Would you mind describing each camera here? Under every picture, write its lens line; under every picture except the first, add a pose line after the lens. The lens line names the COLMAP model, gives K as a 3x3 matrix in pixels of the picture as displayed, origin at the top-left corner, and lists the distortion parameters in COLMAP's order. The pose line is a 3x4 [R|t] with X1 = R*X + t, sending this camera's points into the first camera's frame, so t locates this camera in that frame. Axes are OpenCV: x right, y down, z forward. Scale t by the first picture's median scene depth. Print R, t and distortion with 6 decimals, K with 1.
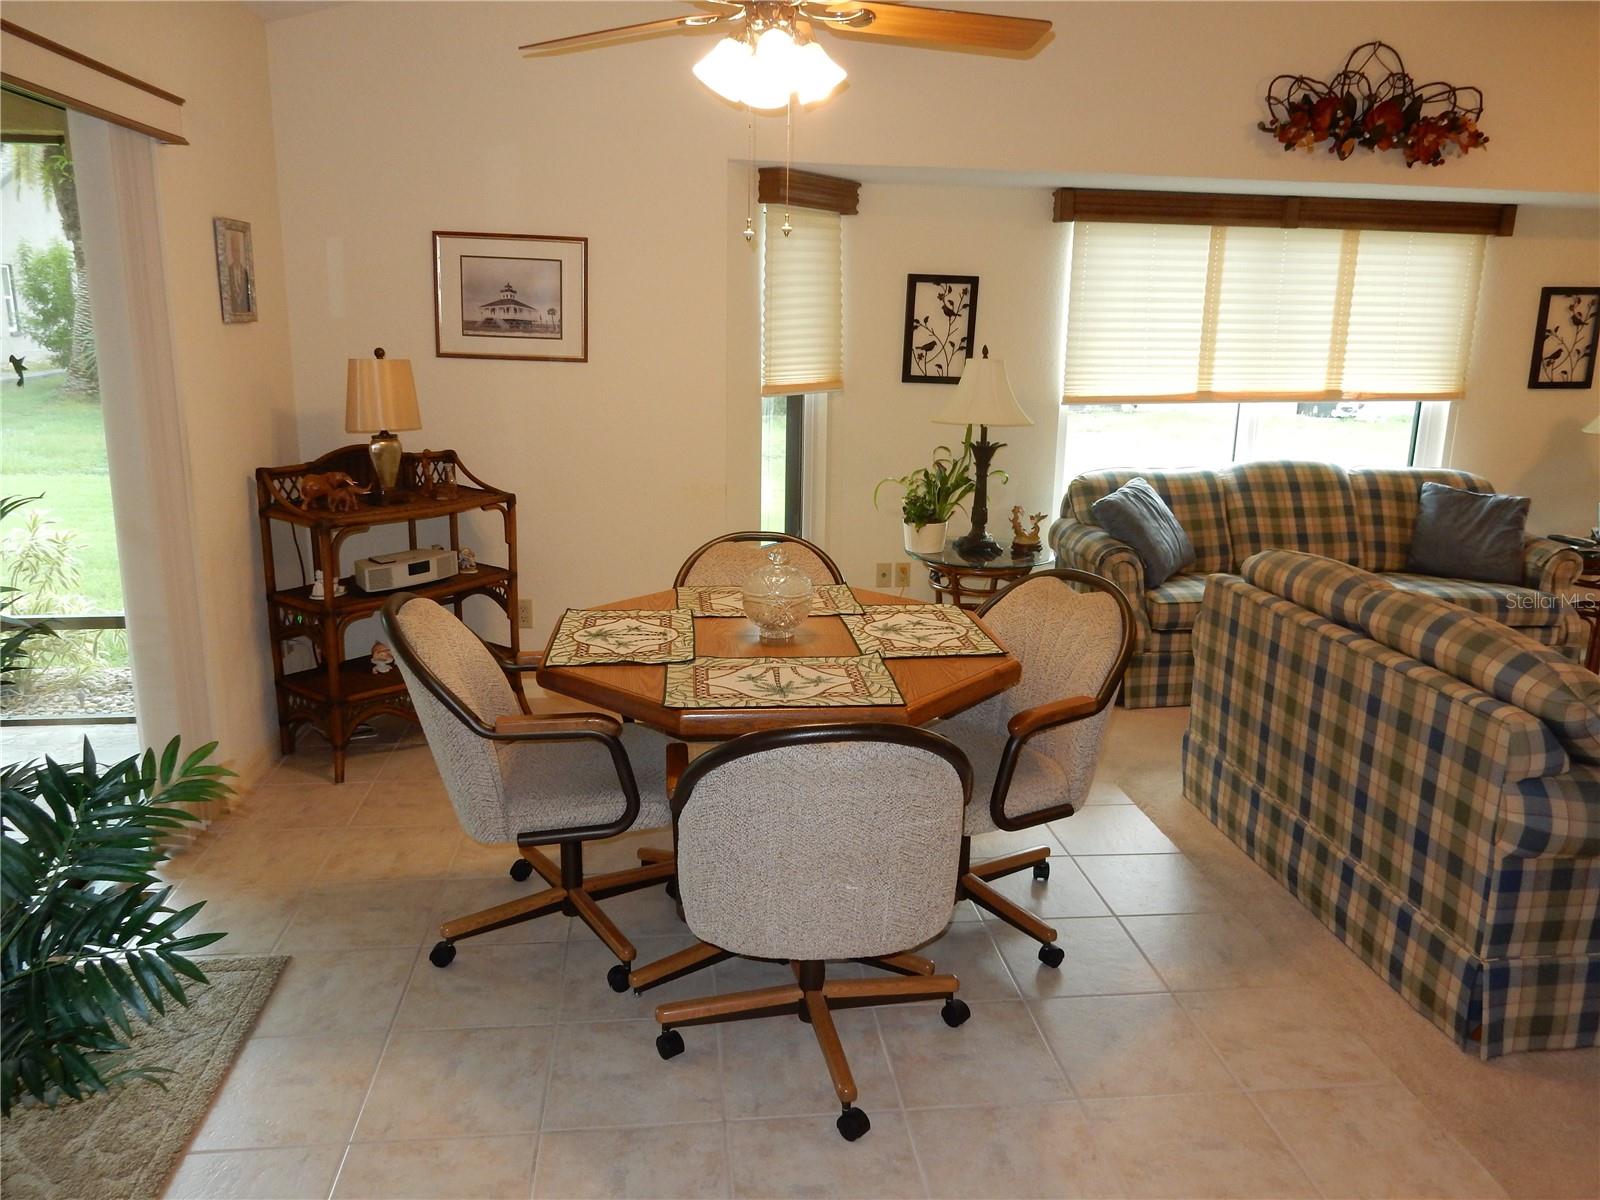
lens RADIAL K [[1190.9, 0, 798.4], [0, 1190.9, 582.7], [0, 0, 1]] dist [-0.005055, -0.005203]
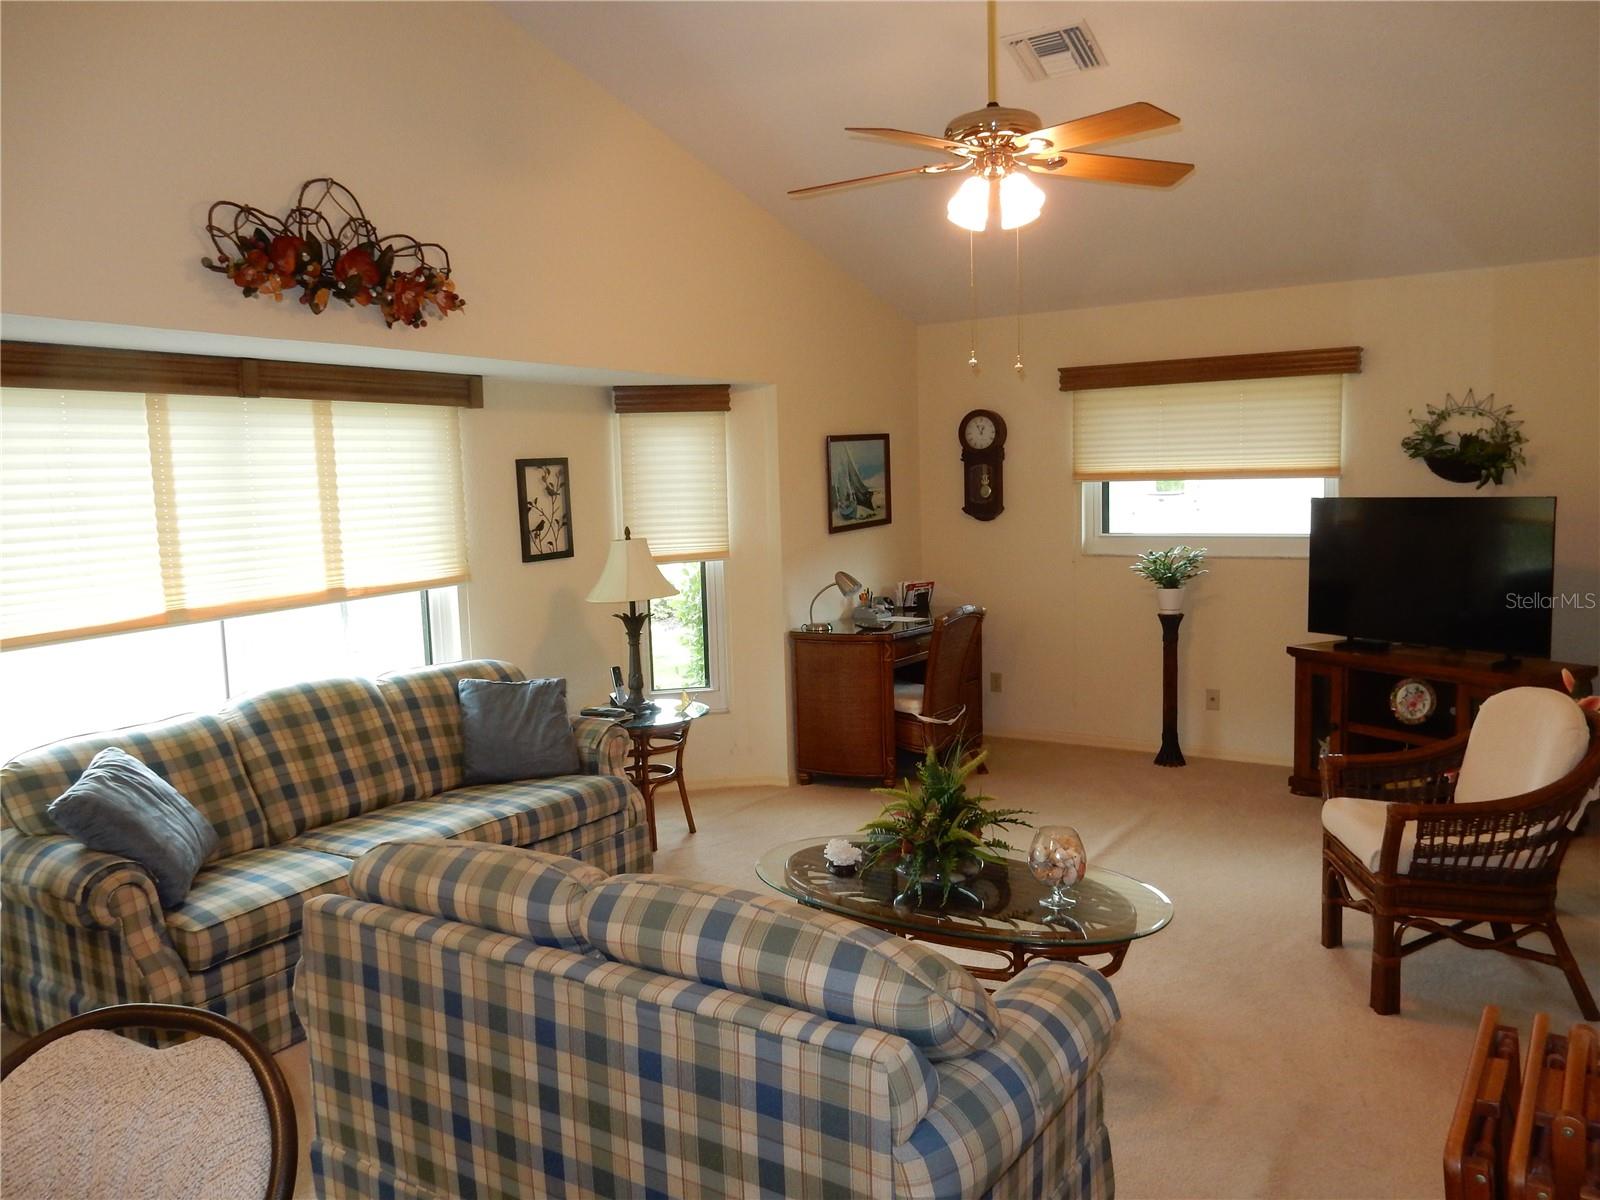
lens RADIAL K [[1174.5, 0, 805.9], [0, 1174.5, 599.1], [0, 0, 1]] dist [-0.011112, 0.004961]
pose [[0.629811, -0.119212, 0.767546, 0.031285], [0.216648, 0.975898, -0.026198, -0.069040], [-0.745924, 0.182787, 0.640458, 0.259021]]
